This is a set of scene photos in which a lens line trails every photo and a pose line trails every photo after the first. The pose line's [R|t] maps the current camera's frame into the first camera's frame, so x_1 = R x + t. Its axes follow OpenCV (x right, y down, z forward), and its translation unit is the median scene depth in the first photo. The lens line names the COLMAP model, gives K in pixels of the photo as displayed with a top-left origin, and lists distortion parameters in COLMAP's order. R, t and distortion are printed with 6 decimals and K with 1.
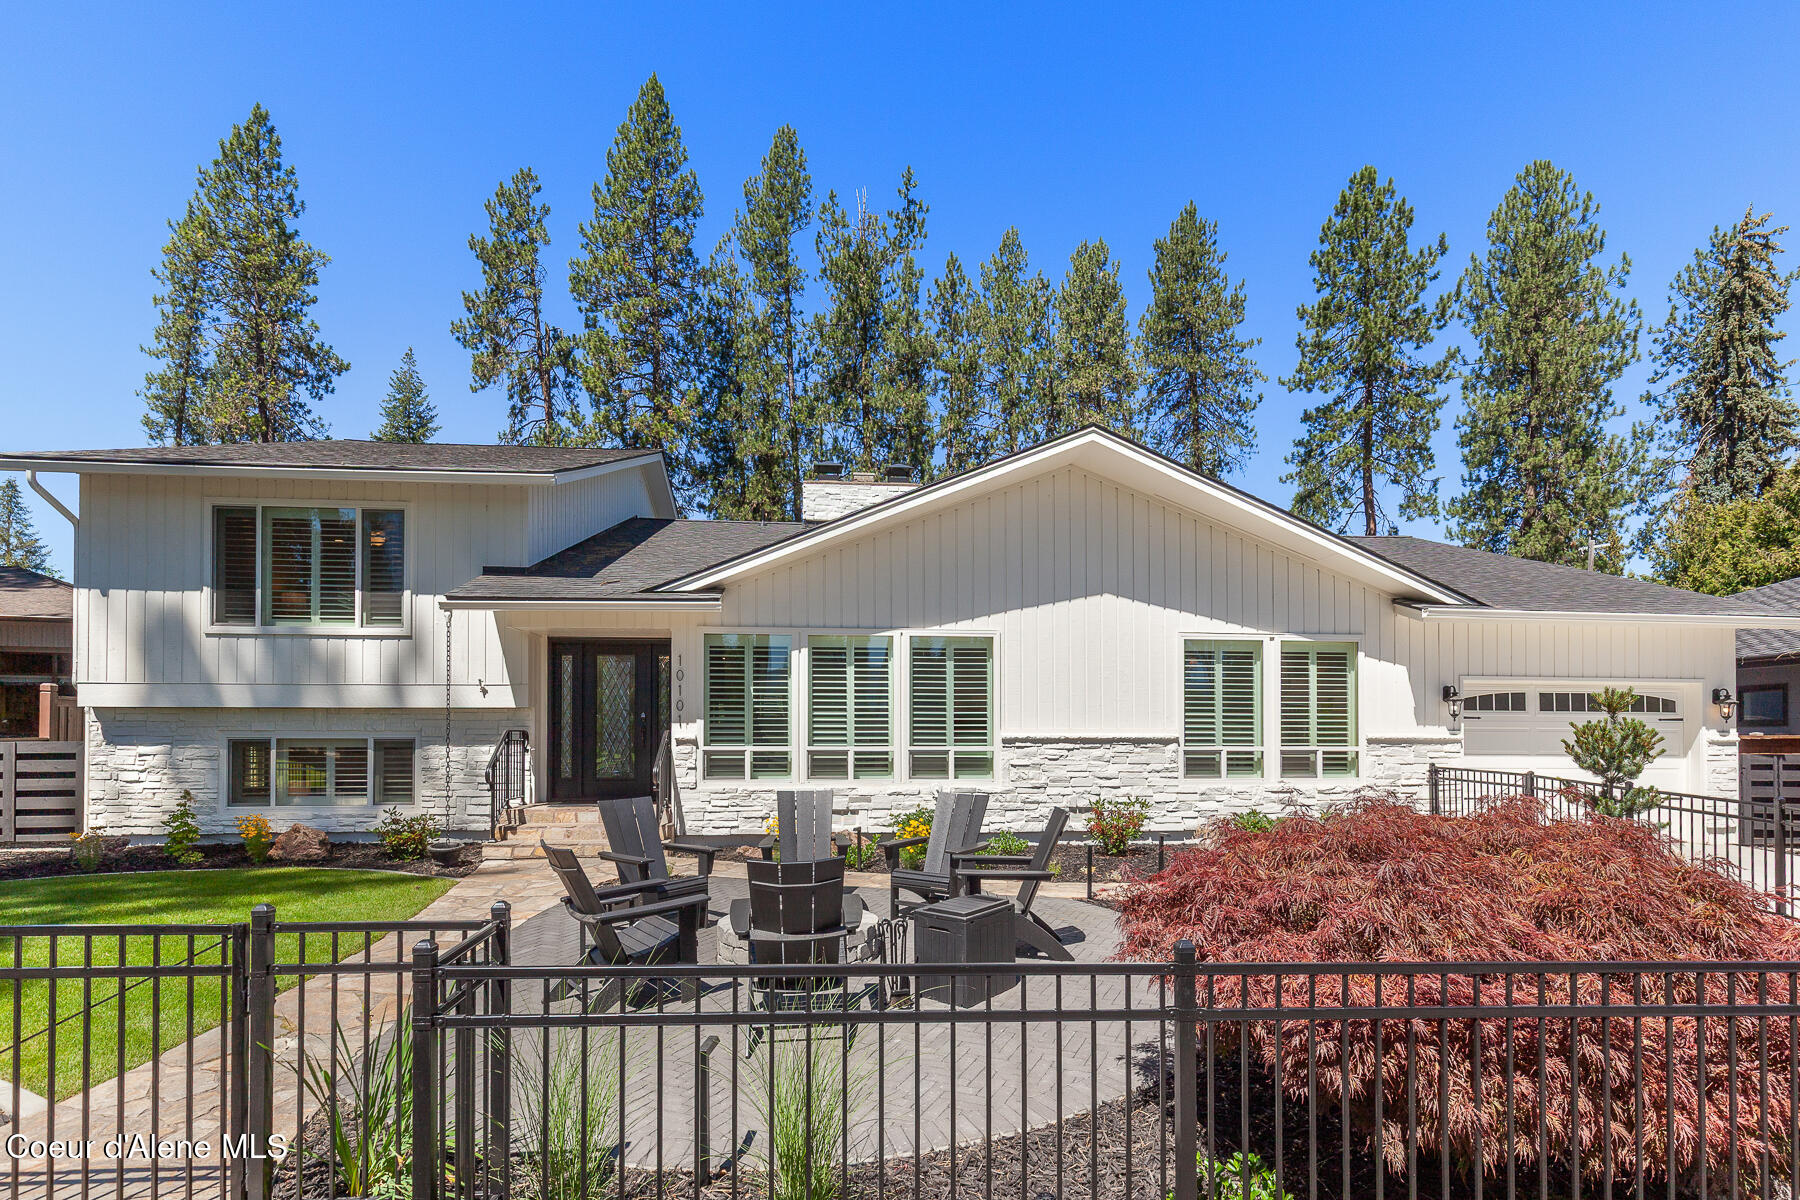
lens RADIAL K [[919.3, 0, 838.7], [0, 919.3, 723.4], [0, 0, 1]] dist [0.013604, -0.007750]
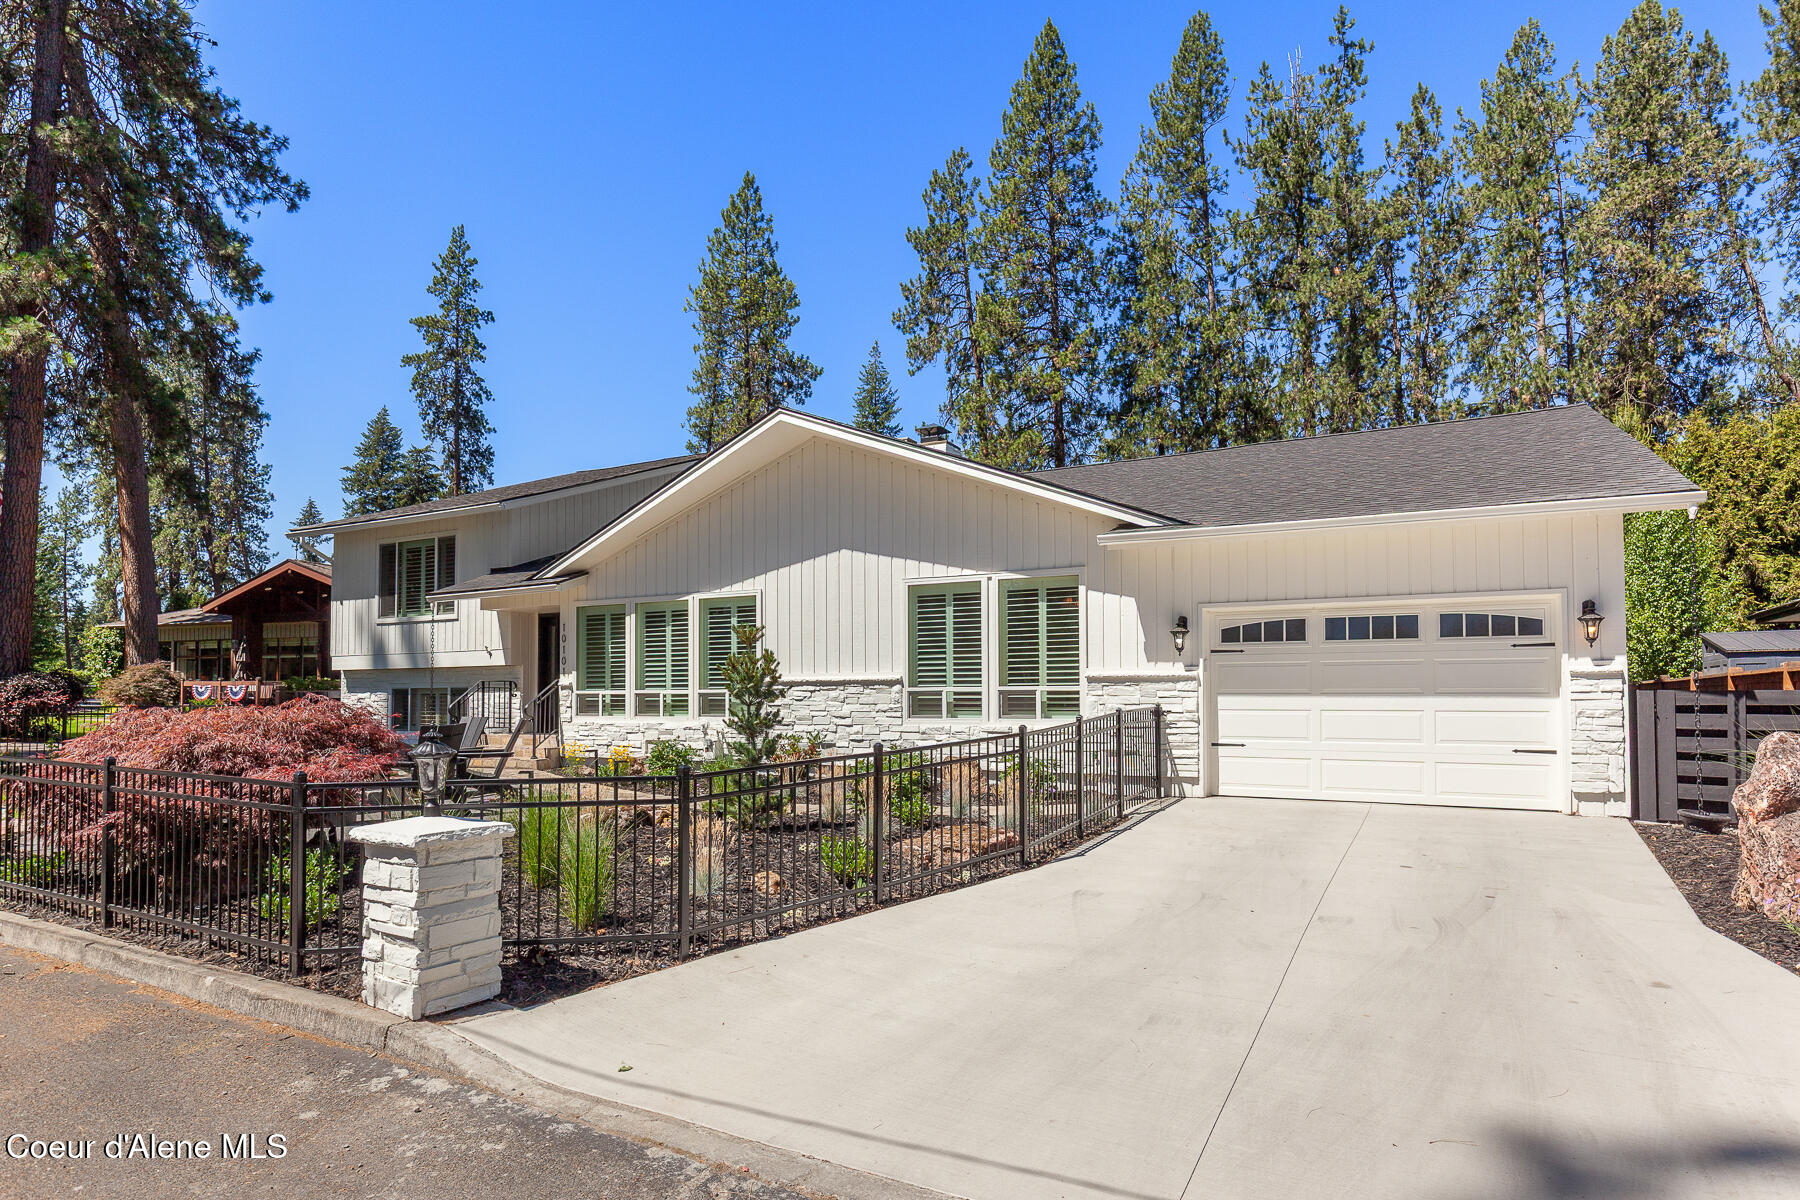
lens RADIAL K [[942.7, 0, 765.4], [0, 942.7, 669.9], [0, 0, 1]] dist [0.003935, 0.000324]
pose [[0.822063, -0.020217, -0.569037, 0.803695], [0.013291, 0.999778, -0.016319, 0.019127], [0.569241, 0.005853, 0.822150, 0.024133]]
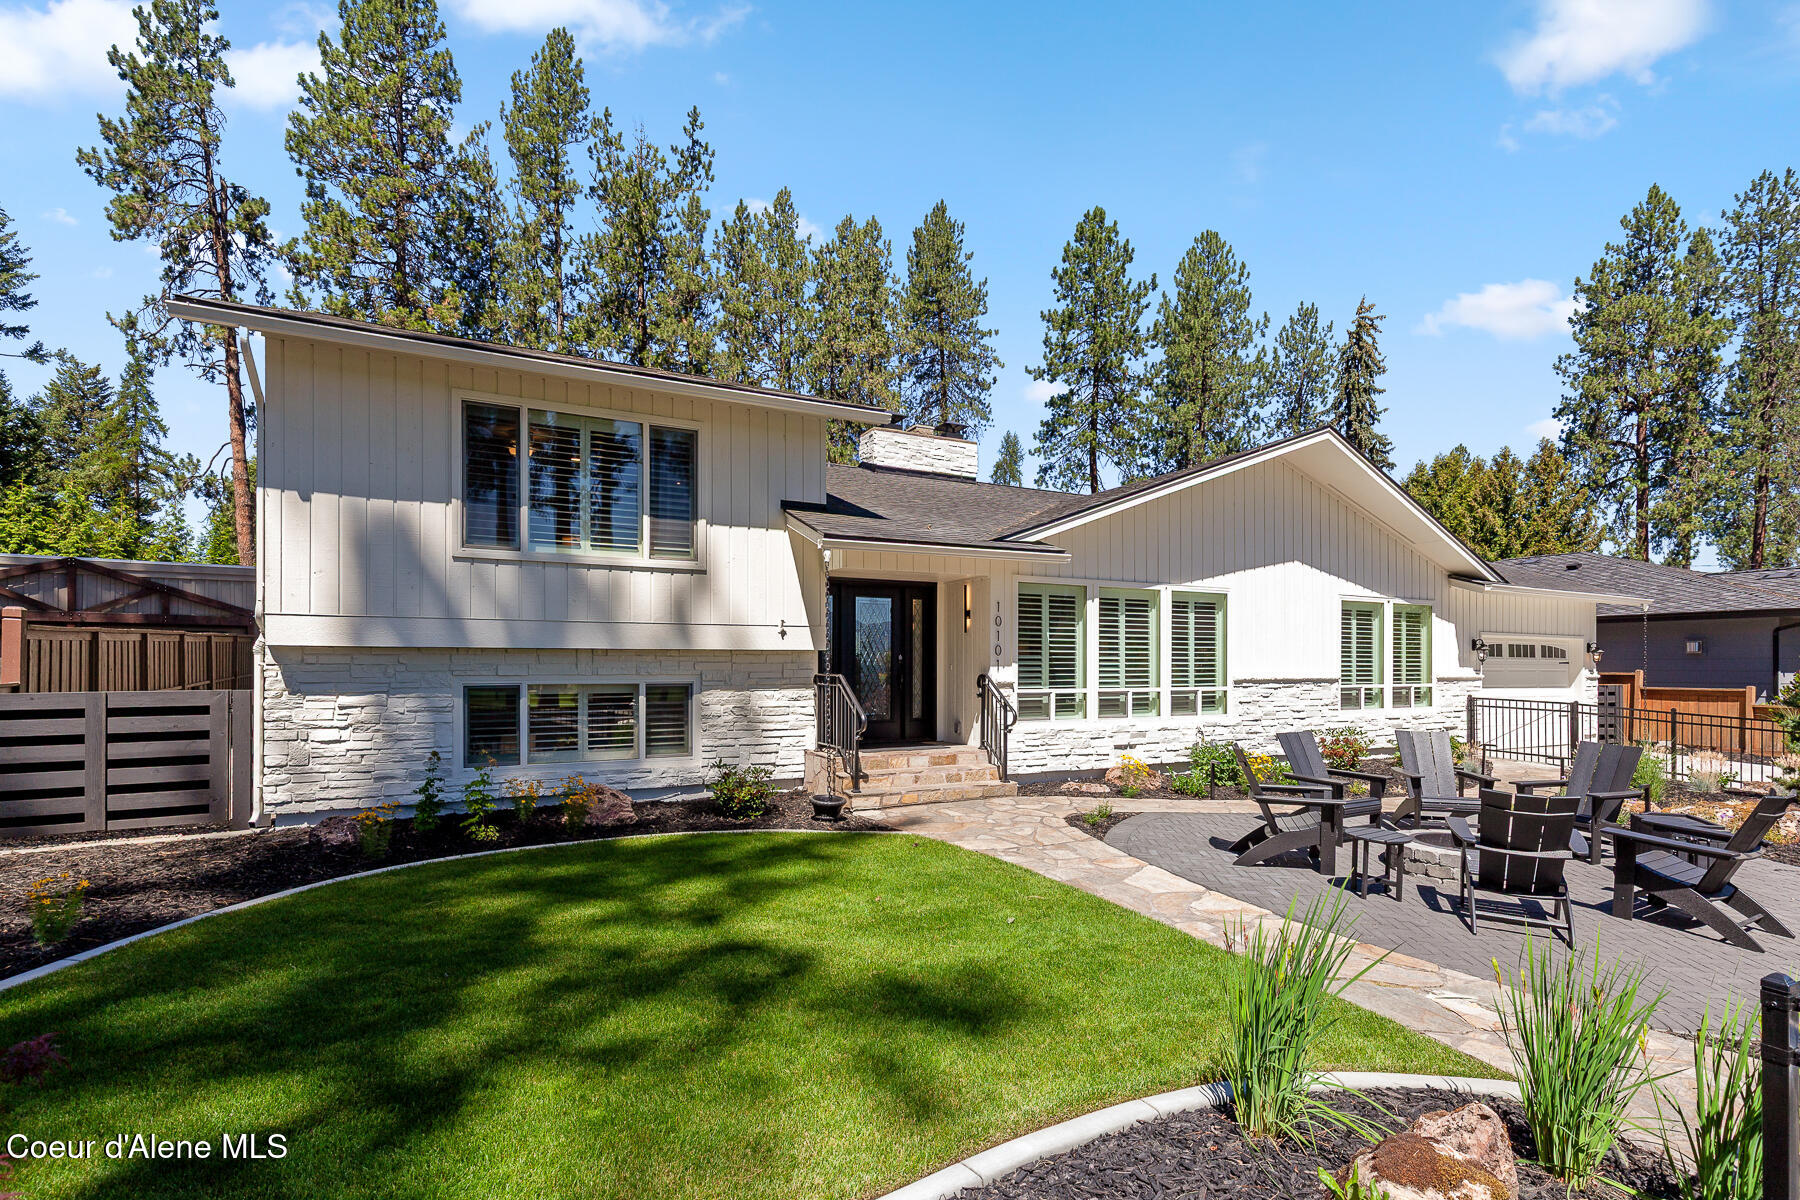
lens RADIAL K [[868.5, 0, 907.5], [0, 868.5, 660.5], [0, 0, 1]] dist [0.003186, 0.000385]
pose [[0.916737, 0.001687, 0.399487, -0.612265], [-0.005640, 0.999946, 0.008721, -0.014630], [-0.399451, -0.010248, 0.916697, 0.134313]]
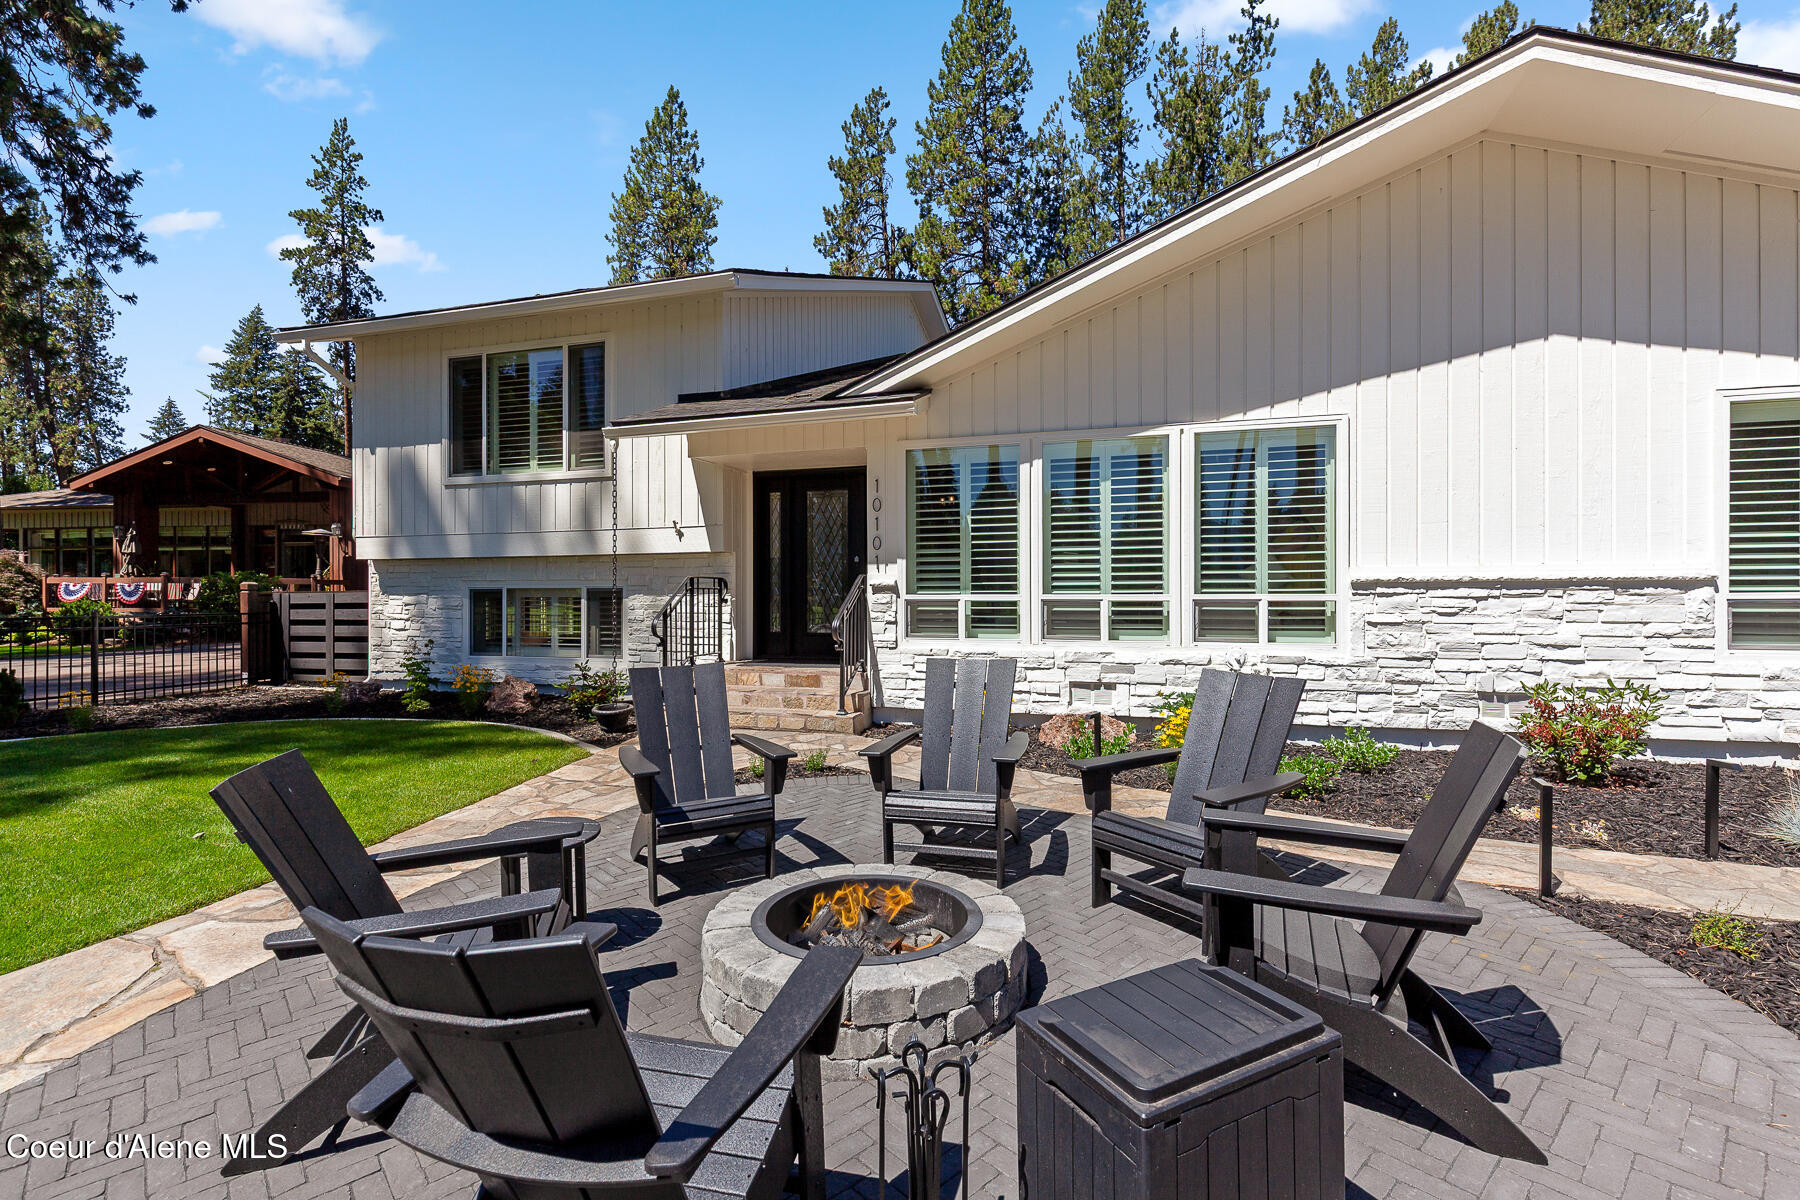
lens RADIAL K [[835.0, 0, 839.5], [0, 835.0, 602.1], [0, 0, 1]] dist [0.007297, -0.000158]
pose [[0.925816, 0.000701, -0.377974, 0.063278], [0.007445, 0.999770, 0.020092, 0.015597], [0.377901, -0.021415, 0.925598, 0.302412]]
